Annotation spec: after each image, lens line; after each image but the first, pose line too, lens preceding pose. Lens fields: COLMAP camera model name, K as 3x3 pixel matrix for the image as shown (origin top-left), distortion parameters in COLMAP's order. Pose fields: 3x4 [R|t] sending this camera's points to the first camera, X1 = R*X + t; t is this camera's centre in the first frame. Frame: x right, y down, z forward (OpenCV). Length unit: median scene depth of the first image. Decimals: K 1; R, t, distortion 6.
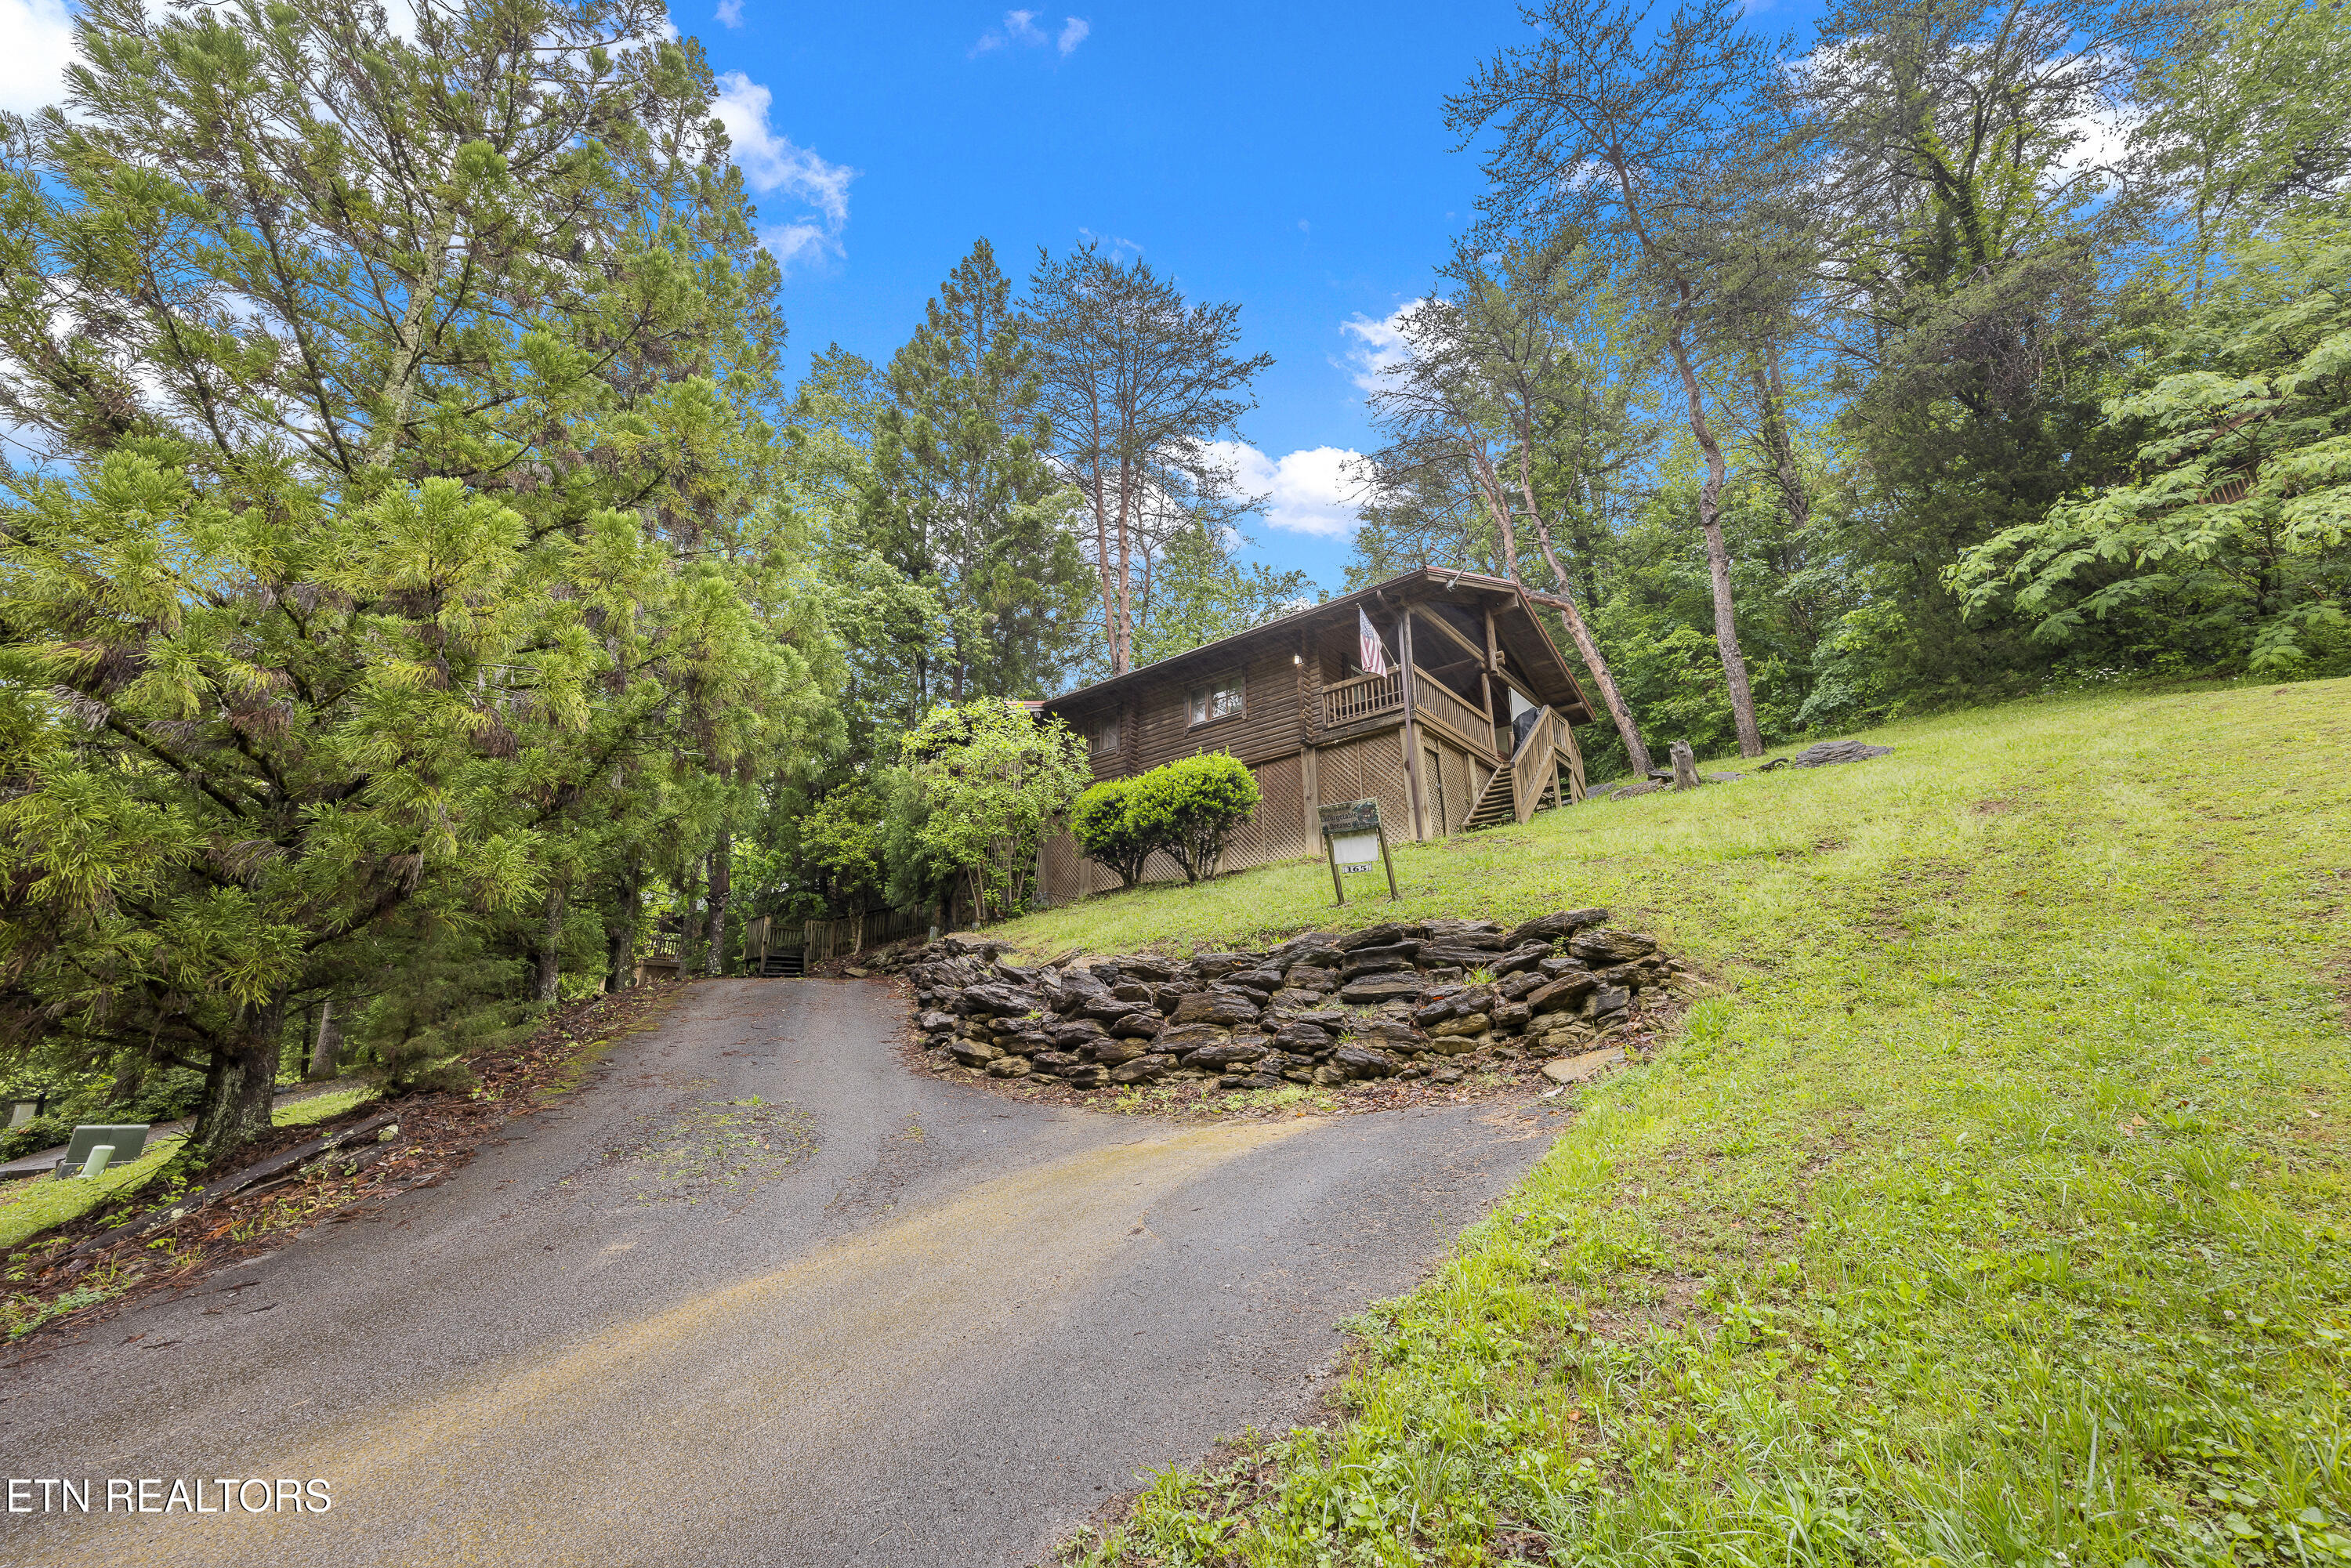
lens RADIAL K [[943.9, 0, 1173.3], [0, 943.9, 784.5], [0, 0, 1]] dist [-0.003292, 0.000804]
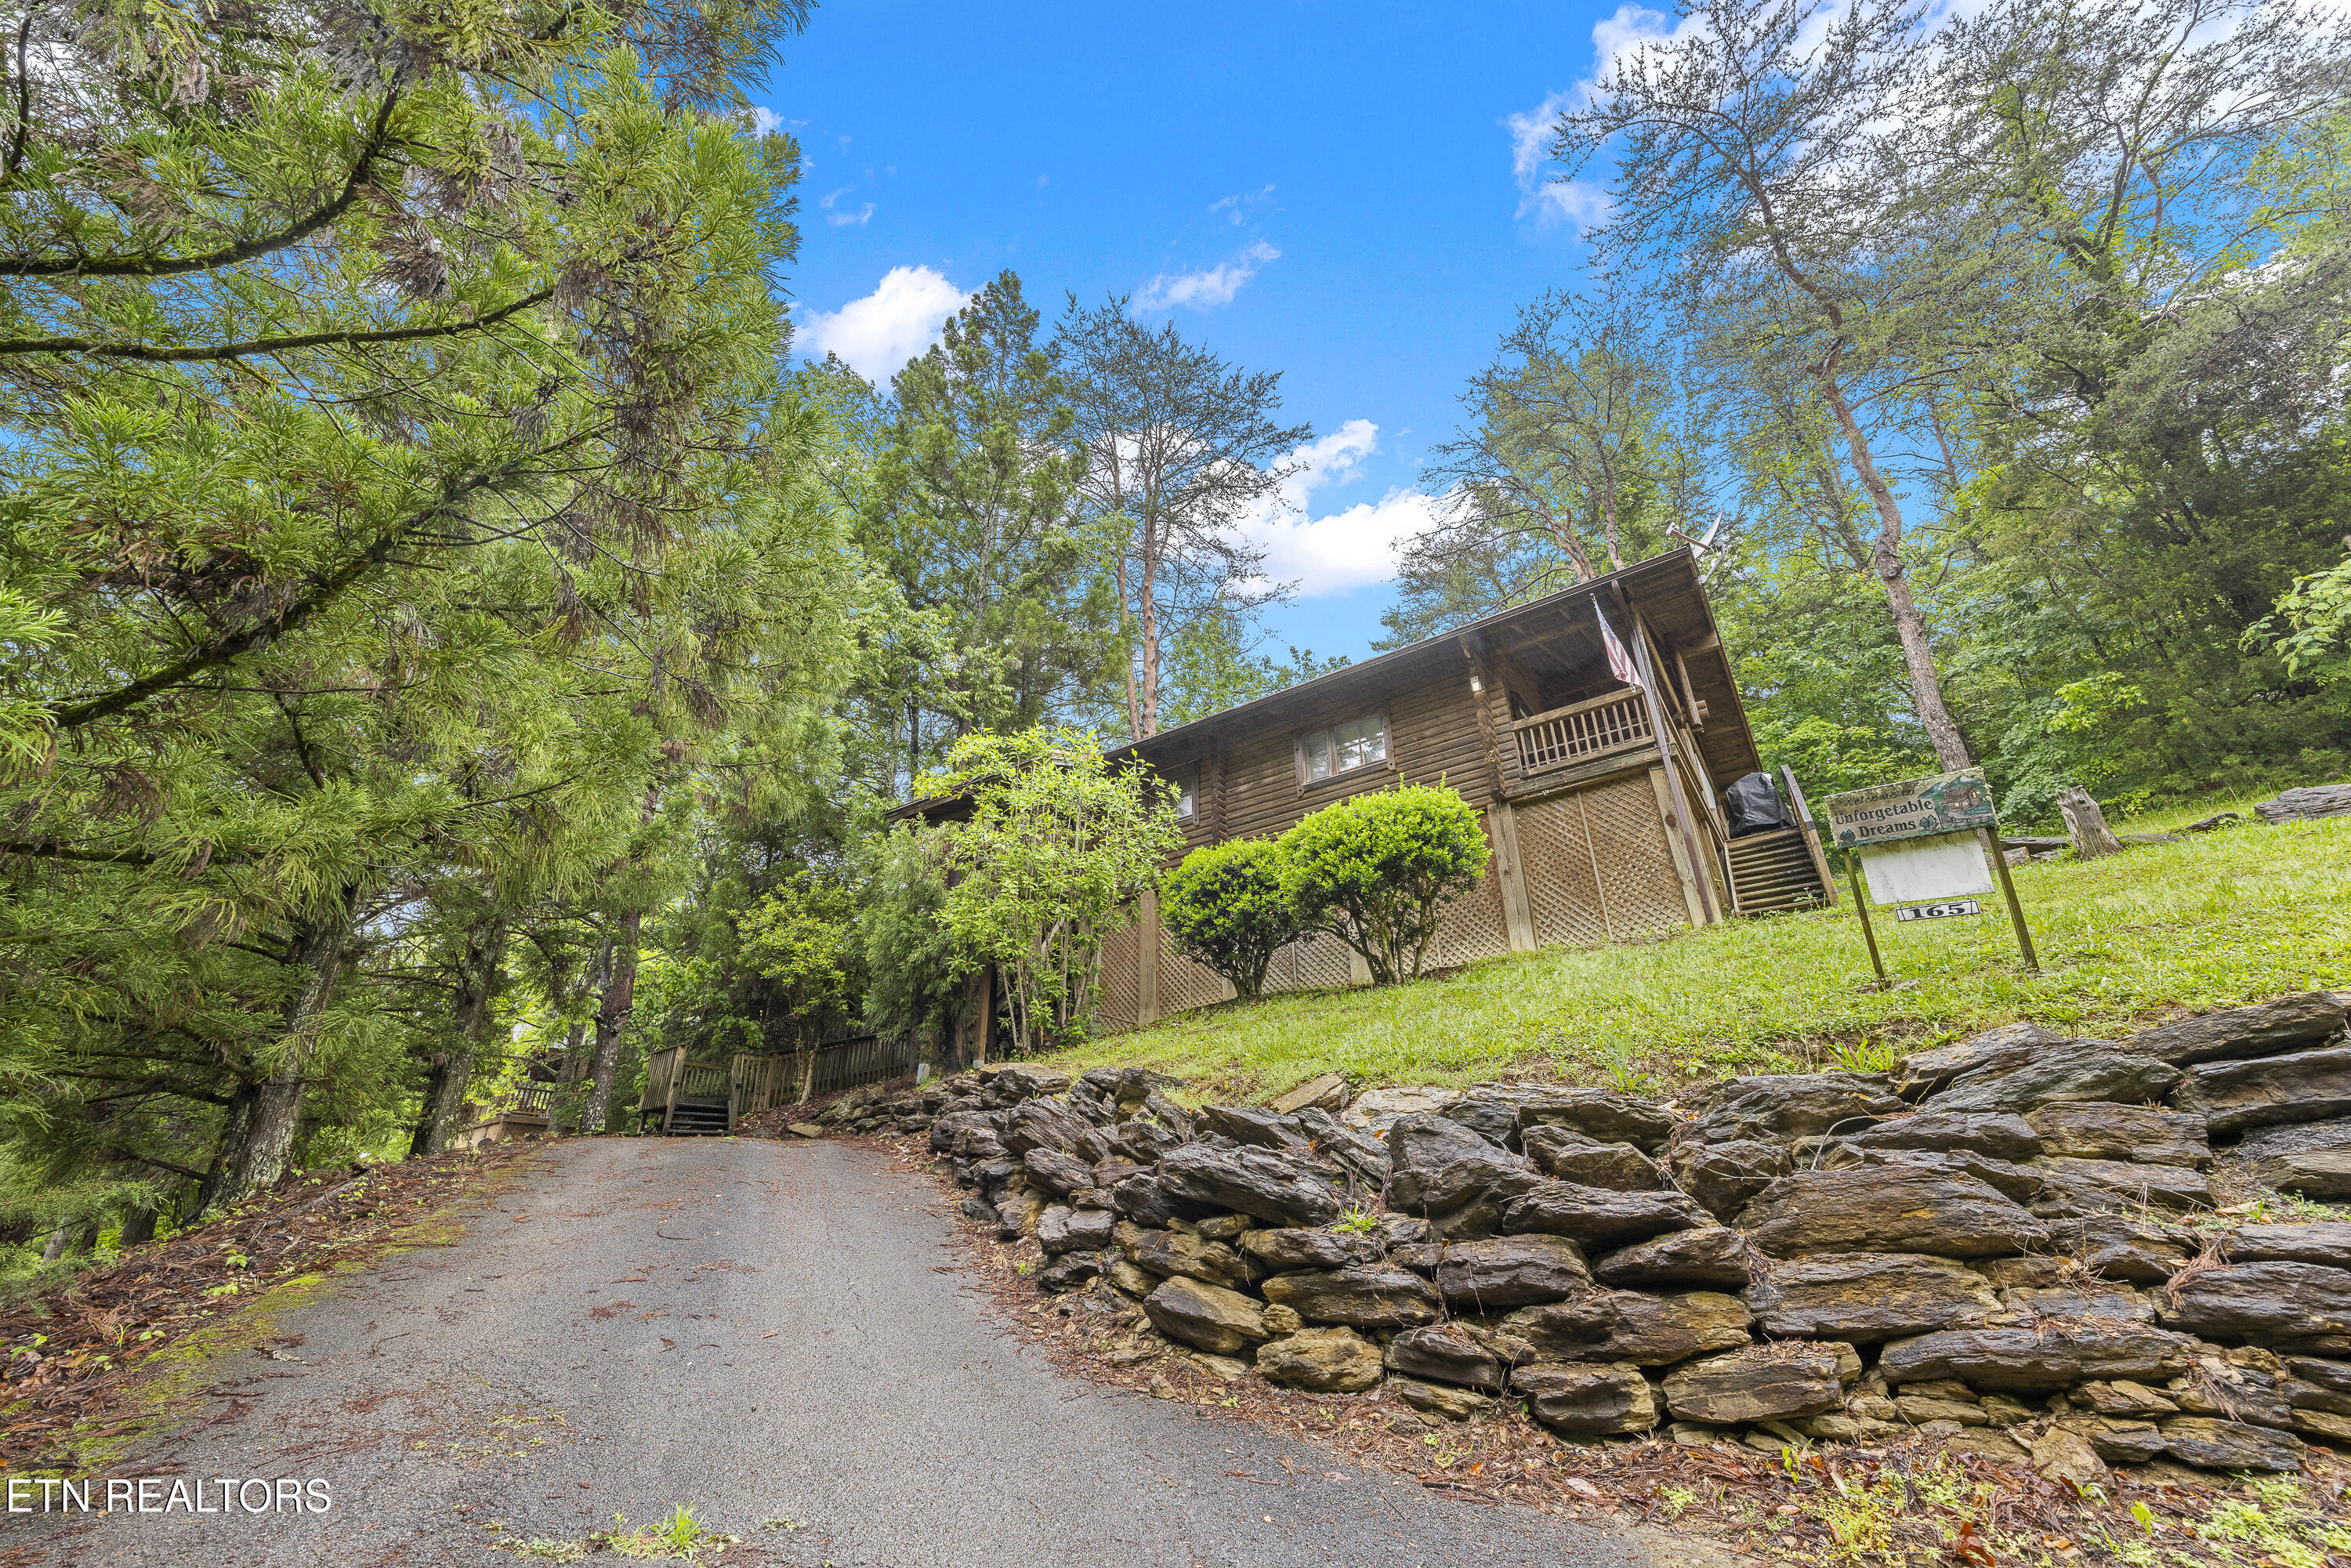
lens RADIAL K [[943.9, 0, 1178.6], [0, 943.9, 784.8], [0, 0, 1]] dist [-0.003292, 0.000804]
pose [[0.996735, 0.033245, 0.073587, -0.155364], [-0.020950, 0.986577, -0.161948, 0.069503], [-0.077983, 0.159878, 0.984052, 0.321638]]
